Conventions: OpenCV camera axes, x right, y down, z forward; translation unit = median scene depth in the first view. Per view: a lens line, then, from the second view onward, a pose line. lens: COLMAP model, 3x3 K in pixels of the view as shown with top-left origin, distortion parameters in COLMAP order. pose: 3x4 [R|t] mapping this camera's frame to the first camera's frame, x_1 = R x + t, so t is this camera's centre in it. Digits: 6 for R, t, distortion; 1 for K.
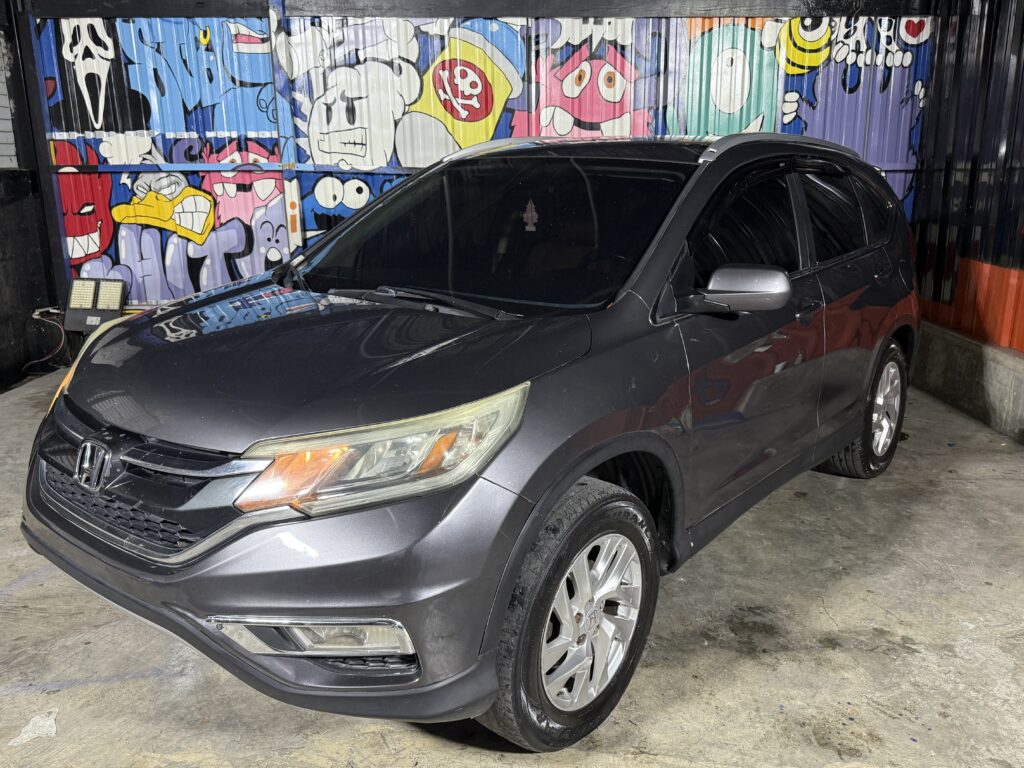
lens RADIAL K [[860.2, 0, 512.0], [0, 860.2, 384.0], [0, 0, 1]] dist [-0.000703, -0.001444]
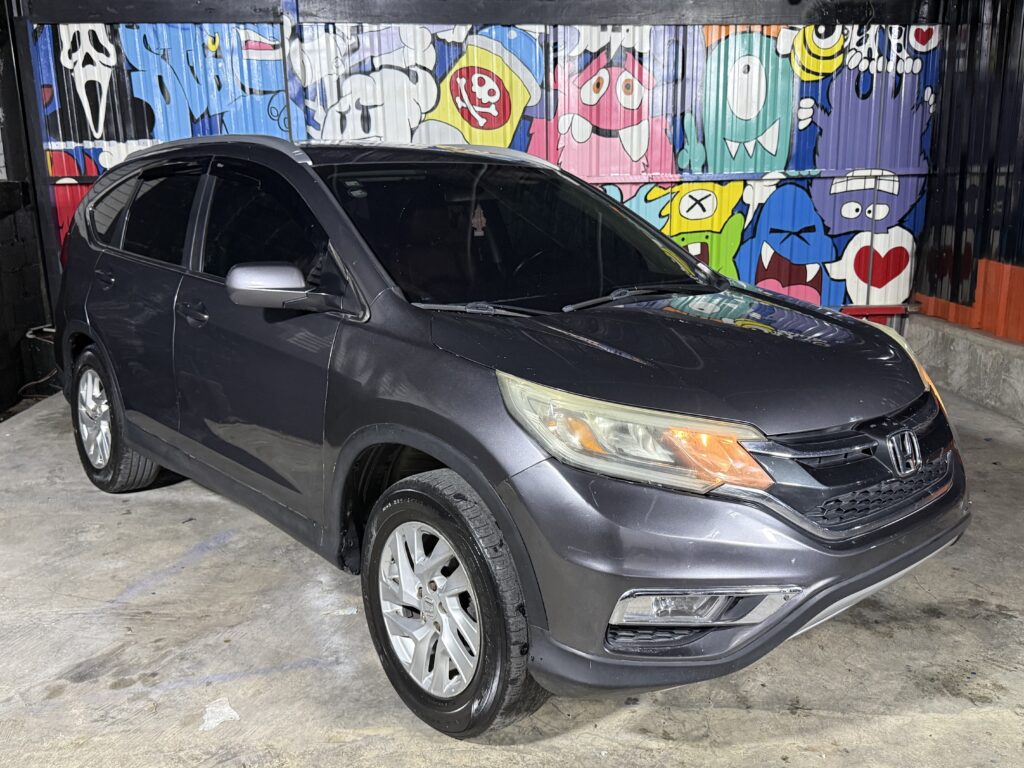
lens RADIAL K [[931.7, 0, 508.4], [0, 931.7, 384.7], [0, 0, 1]] dist [0.030083, -0.055868]
pose [[0.997505, -0.022938, 0.066767, -0.104968], [0.024687, 0.999370, -0.025490, 0.015315], [-0.066141, 0.027075, 0.997443, -0.061652]]
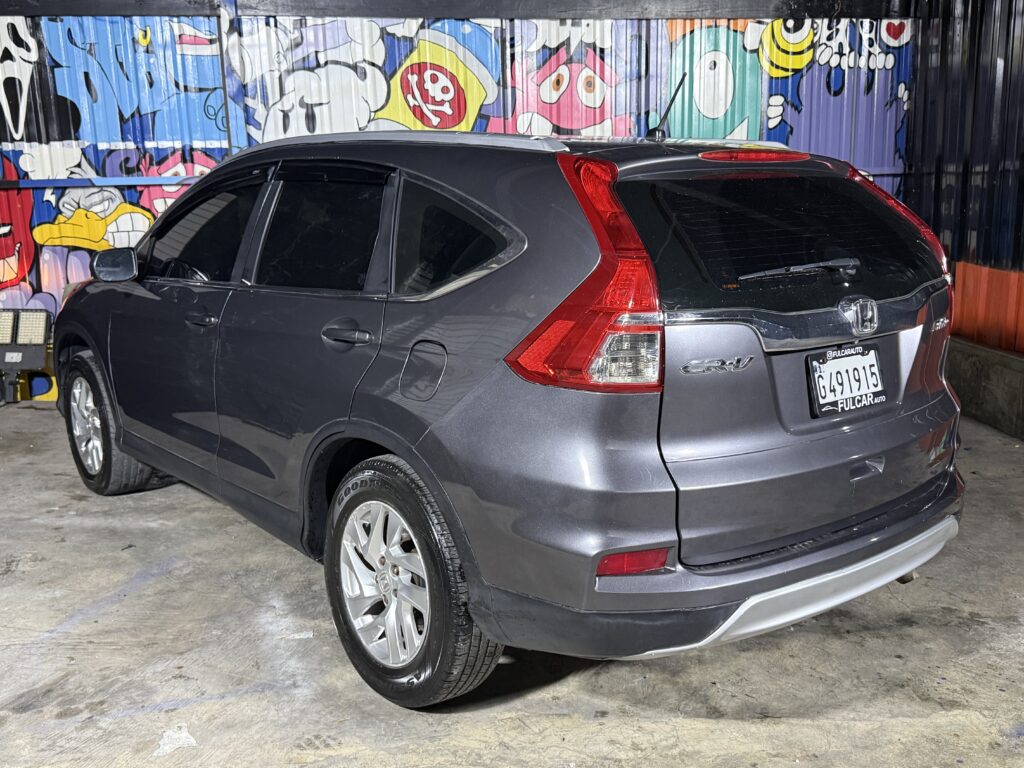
lens RADIAL K [[1027.2, 0, 512.0], [0, 1027.2, 384.0], [0, 0, 1]] dist [0.059563, -0.121520]
pose [[0.993078, -0.035543, 0.111951, -0.109276], [0.040763, 0.998169, -0.044688, 0.022019], [-0.110157, 0.048942, 0.992708, -0.098625]]
